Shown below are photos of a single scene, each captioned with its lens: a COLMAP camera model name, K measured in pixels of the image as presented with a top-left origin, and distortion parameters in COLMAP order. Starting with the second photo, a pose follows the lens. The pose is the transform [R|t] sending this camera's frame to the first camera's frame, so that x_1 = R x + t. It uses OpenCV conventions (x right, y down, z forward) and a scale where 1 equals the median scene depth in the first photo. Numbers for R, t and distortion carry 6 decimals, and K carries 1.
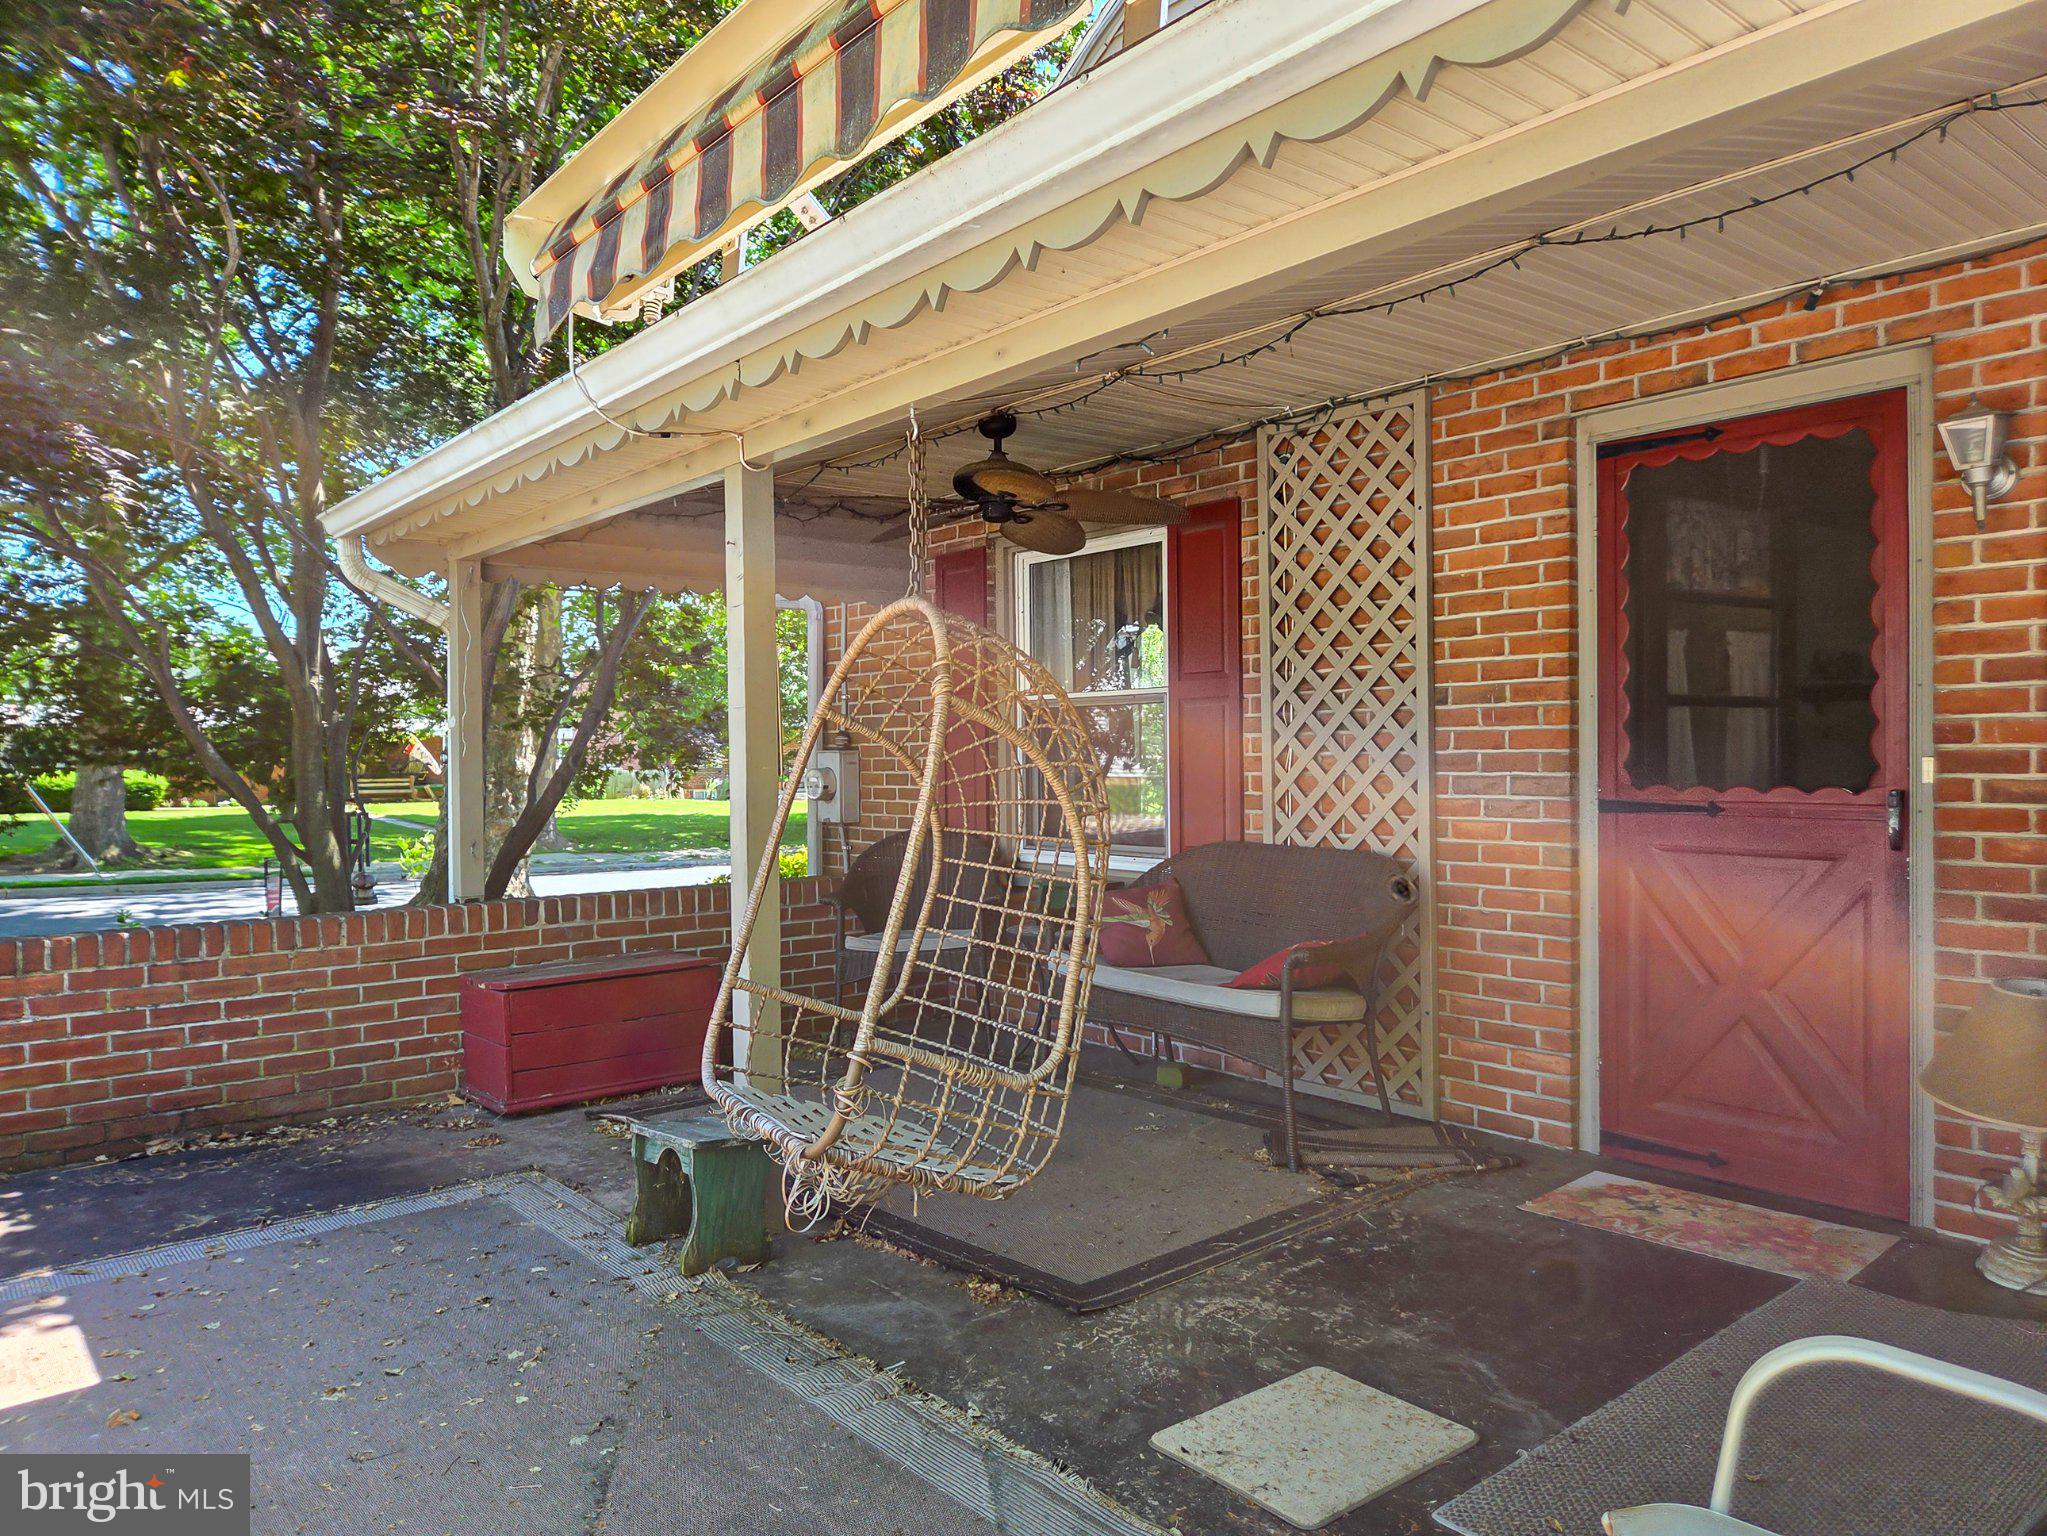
lens RADIAL K [[1409.7, 0, 1031.1], [0, 1409.7, 769.9], [0, 0, 1]] dist [0.003710, 0.000158]
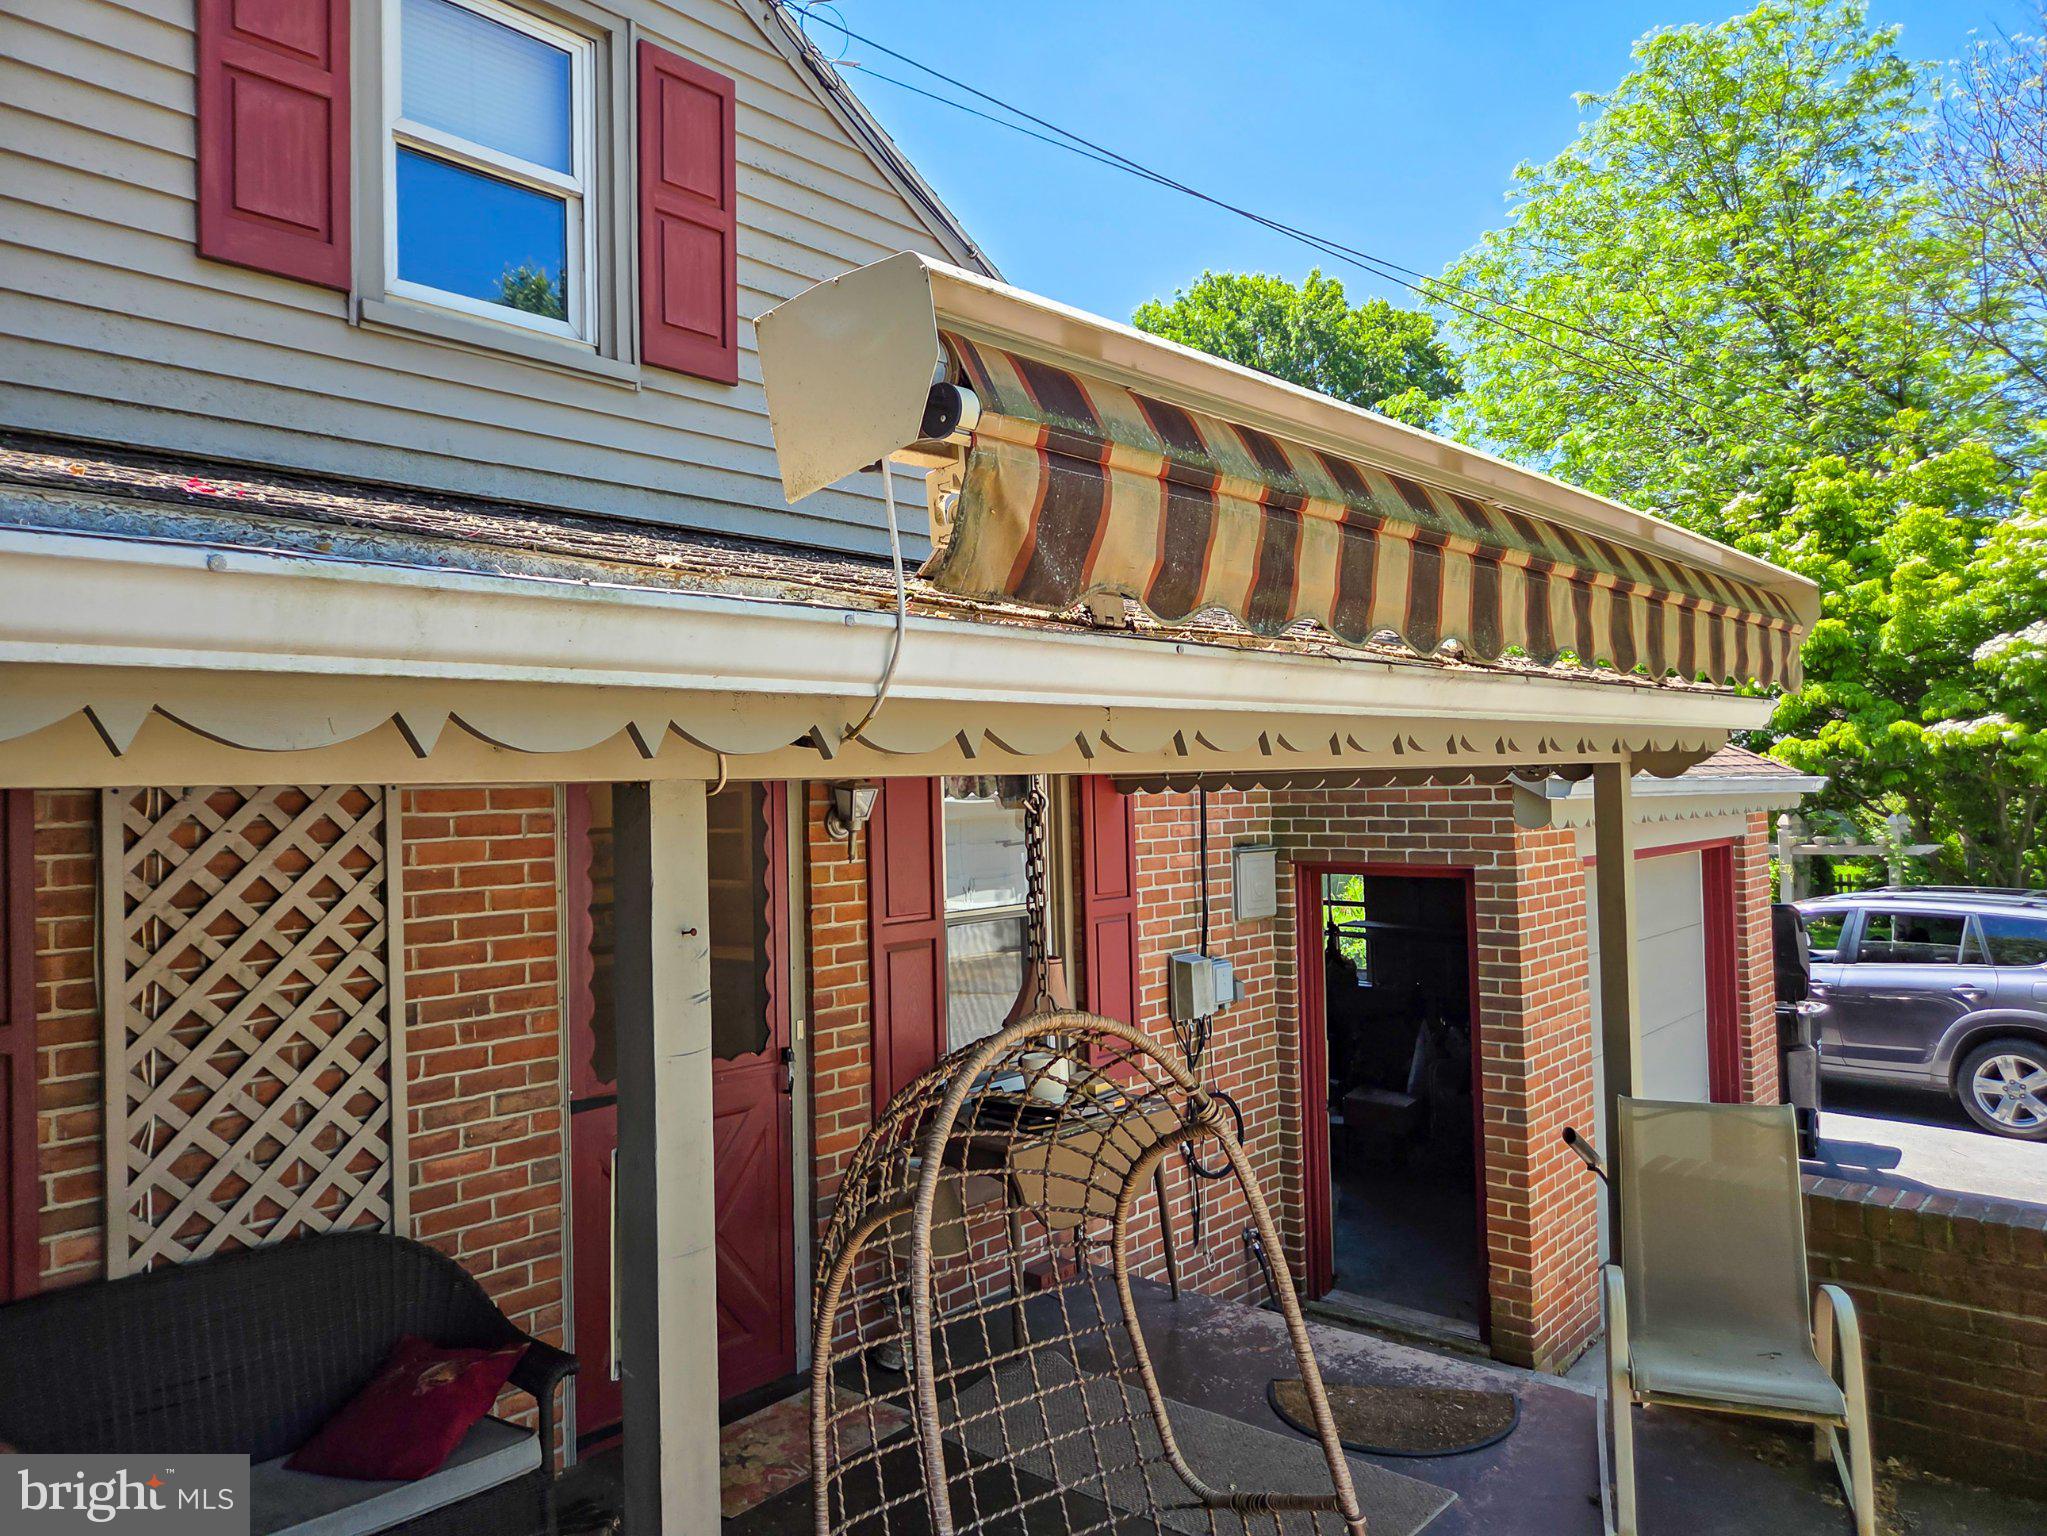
lens RADIAL K [[1409.7, 0, 1031.1], [0, 1409.7, 769.9], [0, 0, 1]] dist [0.003710, 0.000158]
pose [[-0.149046, 0.039378, 0.988046, -0.610904], [0.044998, 0.998442, -0.033004, -0.158156], [-0.987806, 0.039541, -0.150586, 0.786156]]
